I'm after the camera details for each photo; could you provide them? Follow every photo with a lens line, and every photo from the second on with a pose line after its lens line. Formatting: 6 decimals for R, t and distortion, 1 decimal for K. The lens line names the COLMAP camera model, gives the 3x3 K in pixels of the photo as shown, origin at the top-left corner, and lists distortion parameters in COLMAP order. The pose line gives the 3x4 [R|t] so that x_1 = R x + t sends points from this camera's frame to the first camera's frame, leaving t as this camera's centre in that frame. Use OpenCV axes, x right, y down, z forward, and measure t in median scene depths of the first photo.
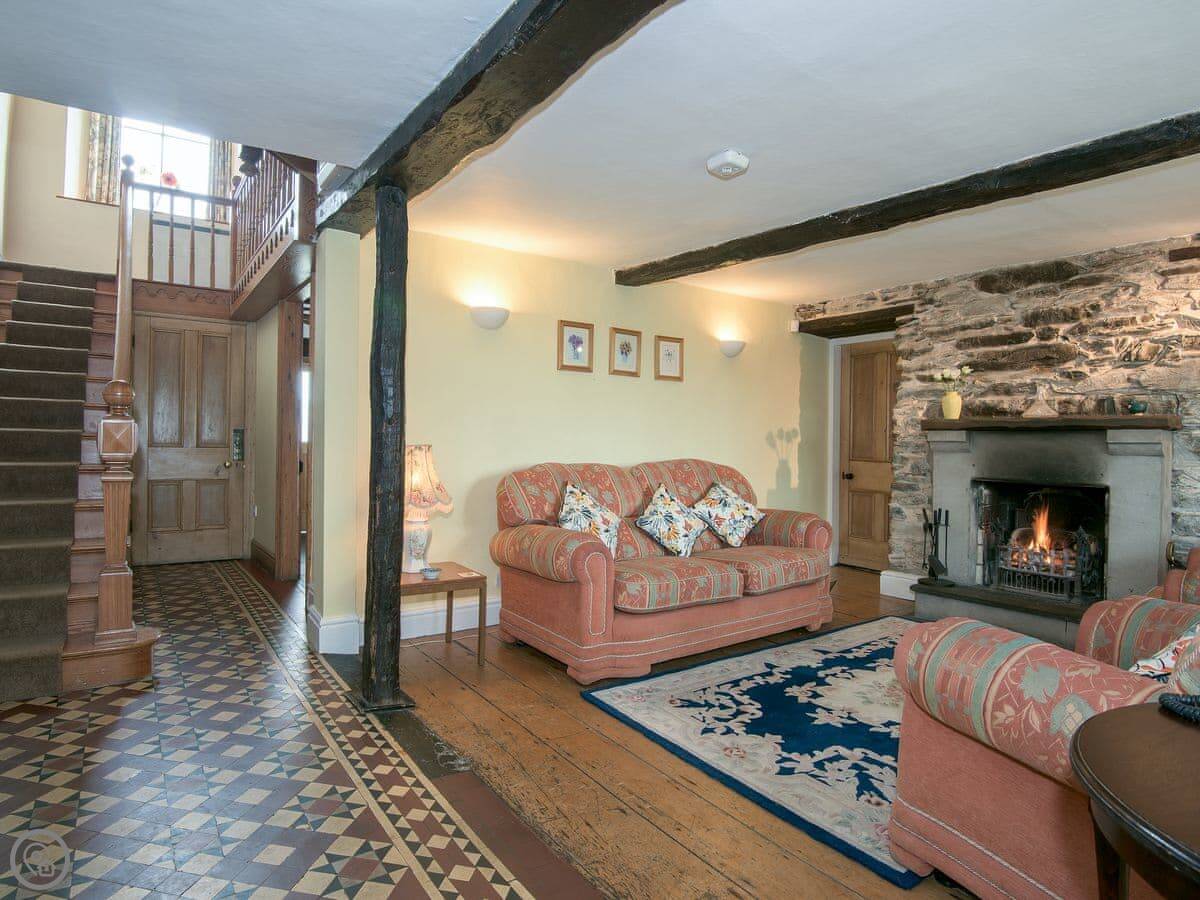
lens RADIAL K [[665.2, 0, 585.0], [0, 665.2, 448.1], [0, 0, 1]] dist [-0.002039, -0.029208]
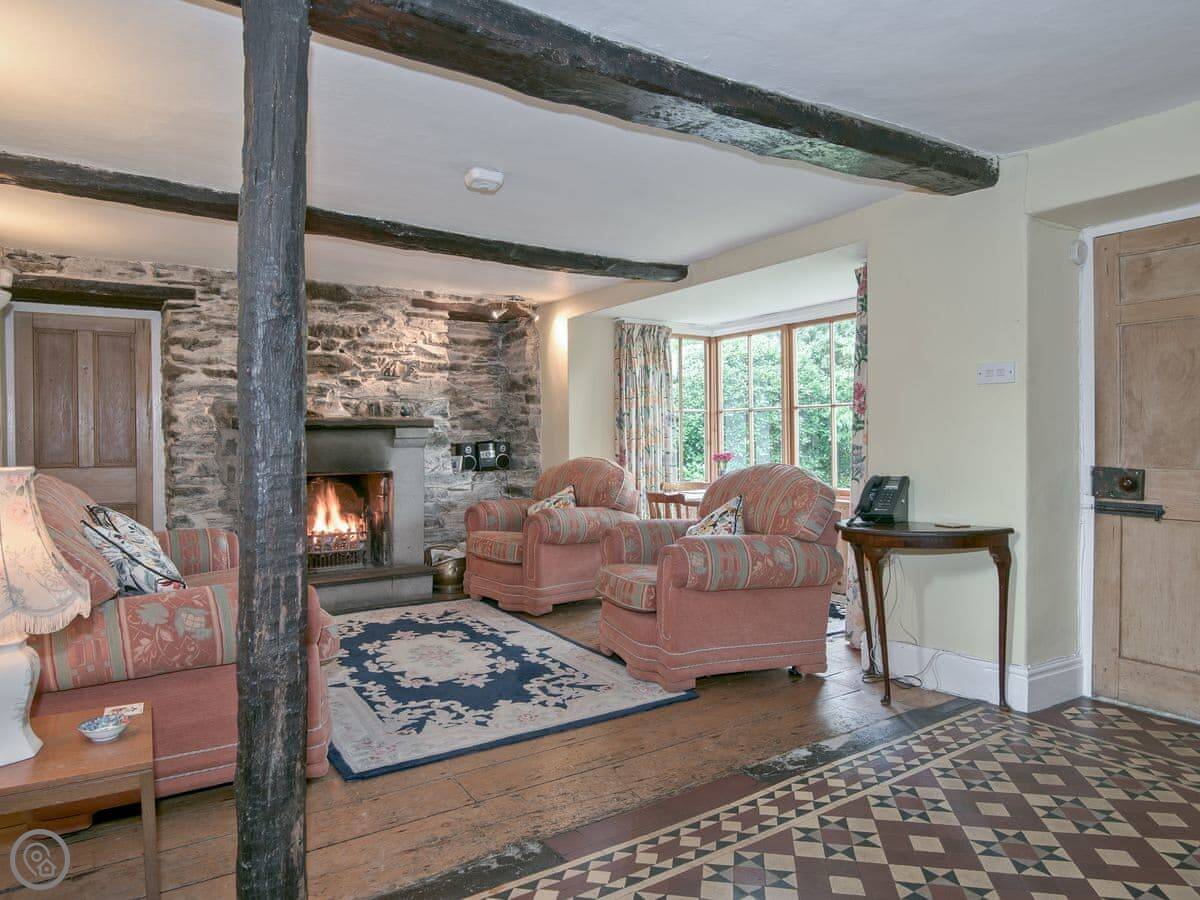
lens RADIAL K [[751.3, 0, 600.0], [0, 751.3, 450.0], [0, 0, 1]] dist [-0.003421, -0.002709]
pose [[0.020540, -0.032436, 0.999263, -0.679638], [0.023101, 0.999222, 0.031960, -0.022337], [-0.999522, 0.022428, 0.021274, 0.551962]]
